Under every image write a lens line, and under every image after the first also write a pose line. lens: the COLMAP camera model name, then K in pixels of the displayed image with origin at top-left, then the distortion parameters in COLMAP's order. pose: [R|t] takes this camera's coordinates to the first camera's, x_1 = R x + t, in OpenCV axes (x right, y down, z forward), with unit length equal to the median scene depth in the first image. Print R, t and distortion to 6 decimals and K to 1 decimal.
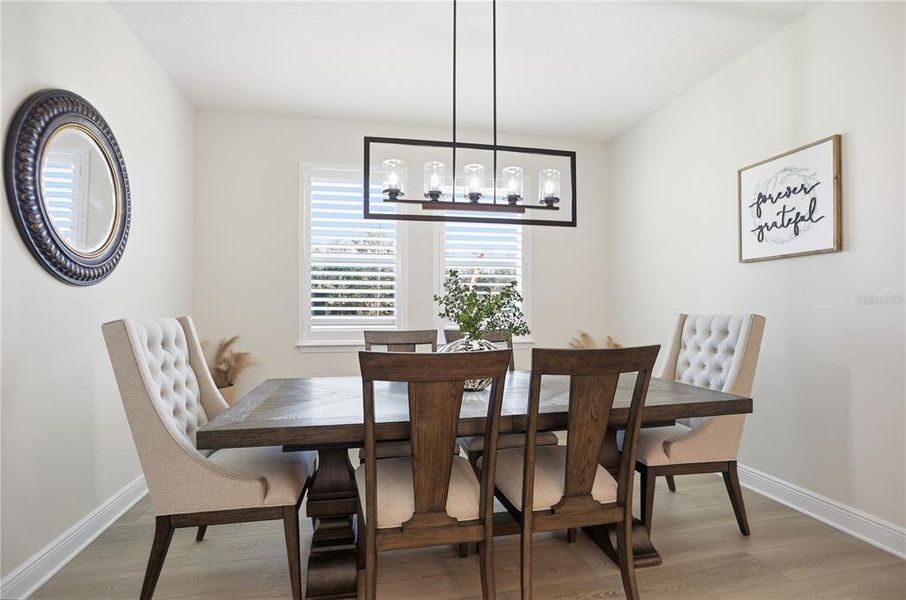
lens RADIAL K [[457.2, 0, 453.0], [0, 457.2, 300.0], [0, 0, 1]] dist [-0.102337, 0.070534]
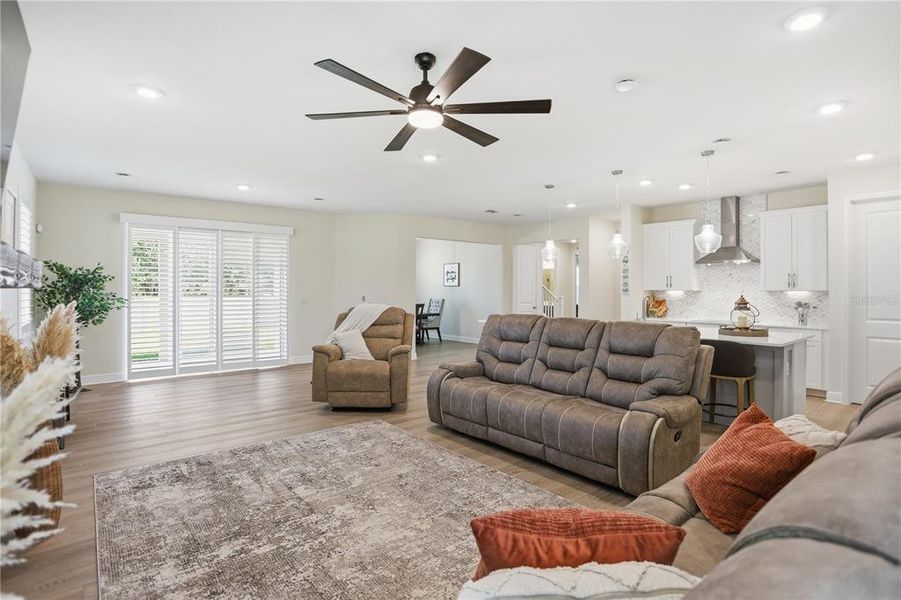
lens RADIAL K [[454.6, 0, 450.5], [0, 454.6, 300.0], [0, 0, 1]] dist [-0.102337, 0.070534]
pose [[0.888698, -0.005756, 0.458456, -1.632975], [-0.015446, 0.998978, 0.042485, -0.175936], [-0.458232, -0.044838, 0.887701, -3.672406]]
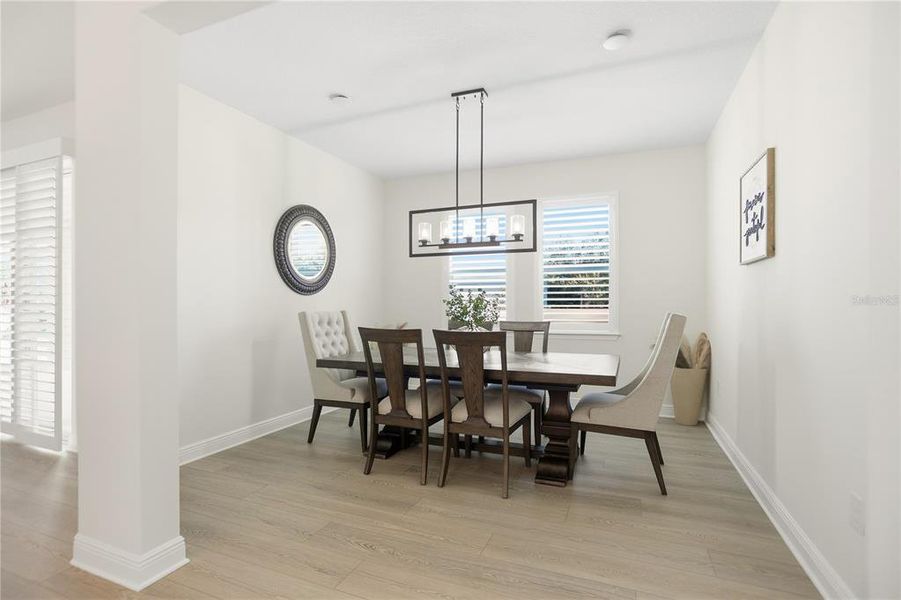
lens RADIAL K [[433.4, 0, 450.5], [0, 433.4, 300.0], [0, 0, 1]] dist [0.000659, -0.054533]
pose [[0.826628, -0.000525, -0.562748, 0.867827], [0.008619, 0.999894, 0.011727, -0.026200], [0.562683, -0.014544, 0.826545, -0.325099]]
